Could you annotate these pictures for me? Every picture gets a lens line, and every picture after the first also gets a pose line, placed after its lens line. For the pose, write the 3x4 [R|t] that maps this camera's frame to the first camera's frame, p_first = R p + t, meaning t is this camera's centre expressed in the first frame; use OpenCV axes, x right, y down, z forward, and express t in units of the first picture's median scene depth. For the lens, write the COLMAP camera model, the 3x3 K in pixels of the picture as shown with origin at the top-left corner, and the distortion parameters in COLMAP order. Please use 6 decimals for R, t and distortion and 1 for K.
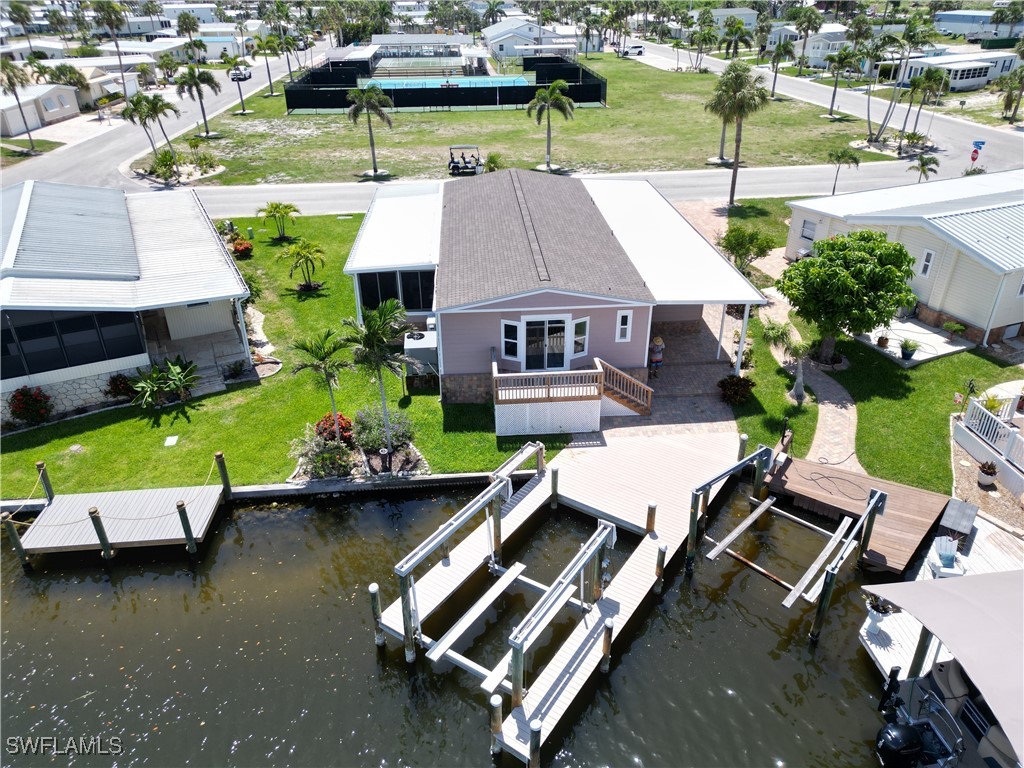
lens RADIAL K [[713.9, 0, 512.0], [0, 713.9, 384.0], [0, 0, 1]] dist [0.066753, -0.064301]
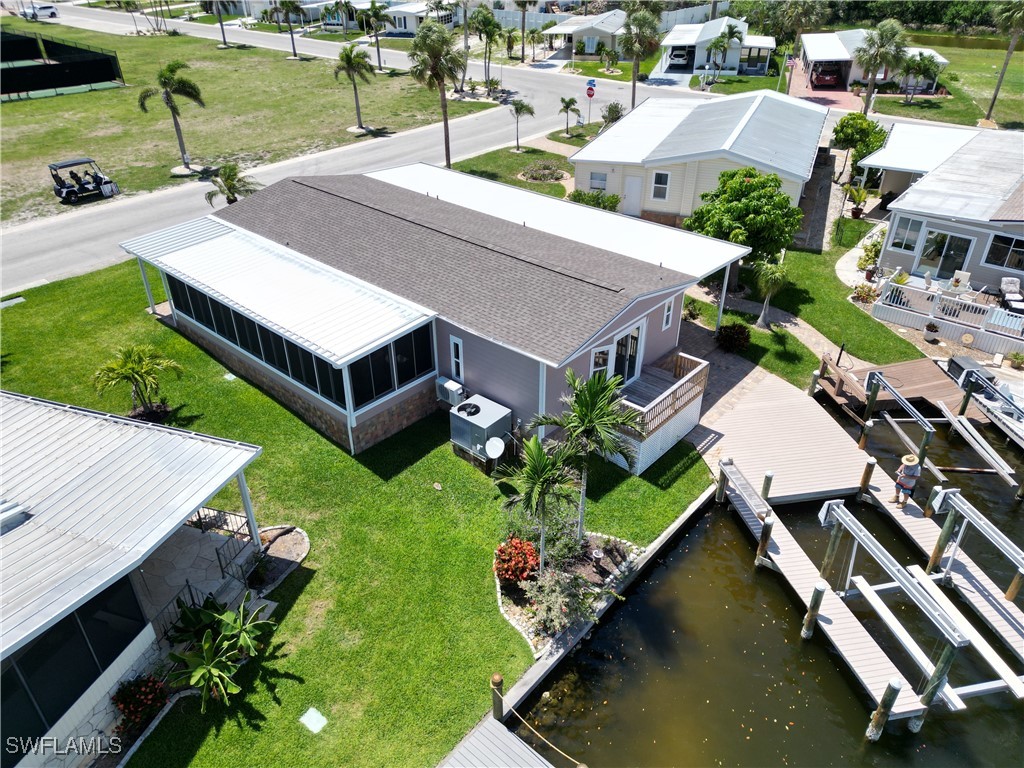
lens RADIAL K [[725.3, 0, 512.0], [0, 725.3, 384.0], [0, 0, 1]] dist [0.037879, -0.021216]
pose [[0.711006, -0.363390, 0.602012, -0.597564], [0.333679, 0.927948, 0.166042, -0.220062], [-0.618974, 0.082822, 0.781032, 0.385009]]
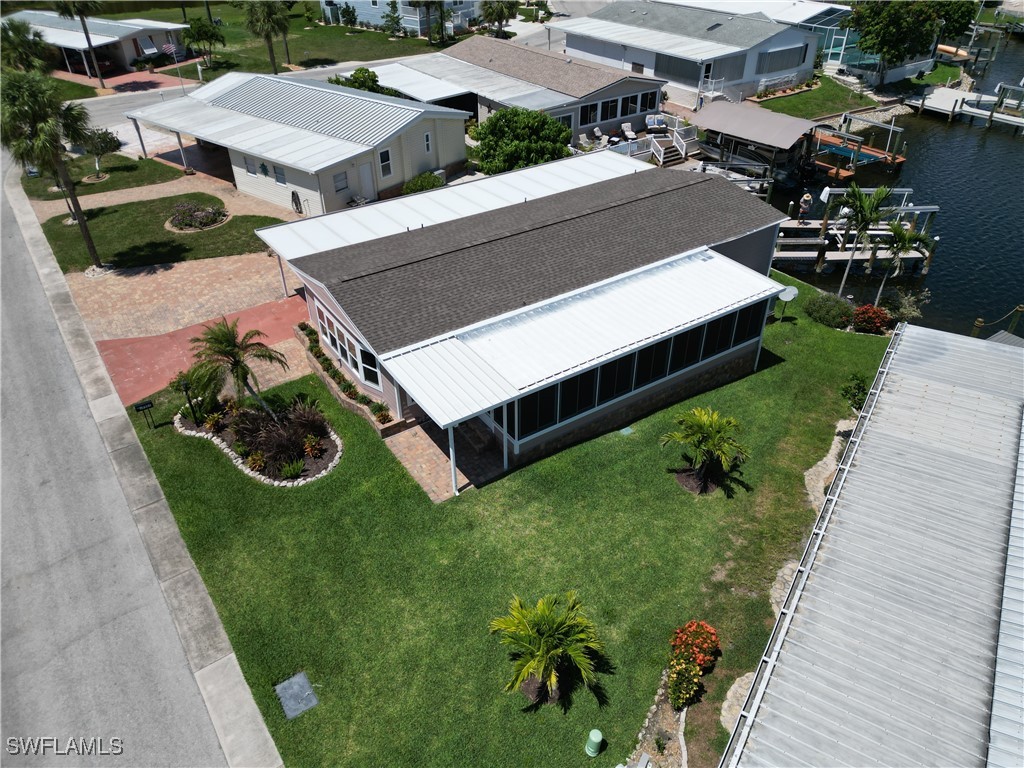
lens RADIAL K [[713.9, 0, 512.0], [0, 713.9, 384.0], [0, 0, 1]] dist [0.066753, -0.064301]
pose [[-0.499444, -0.485337, 0.717638, -0.812397], [0.434569, 0.576252, 0.692158, -0.900672], [-0.749470, 0.657557, -0.076894, 1.509417]]
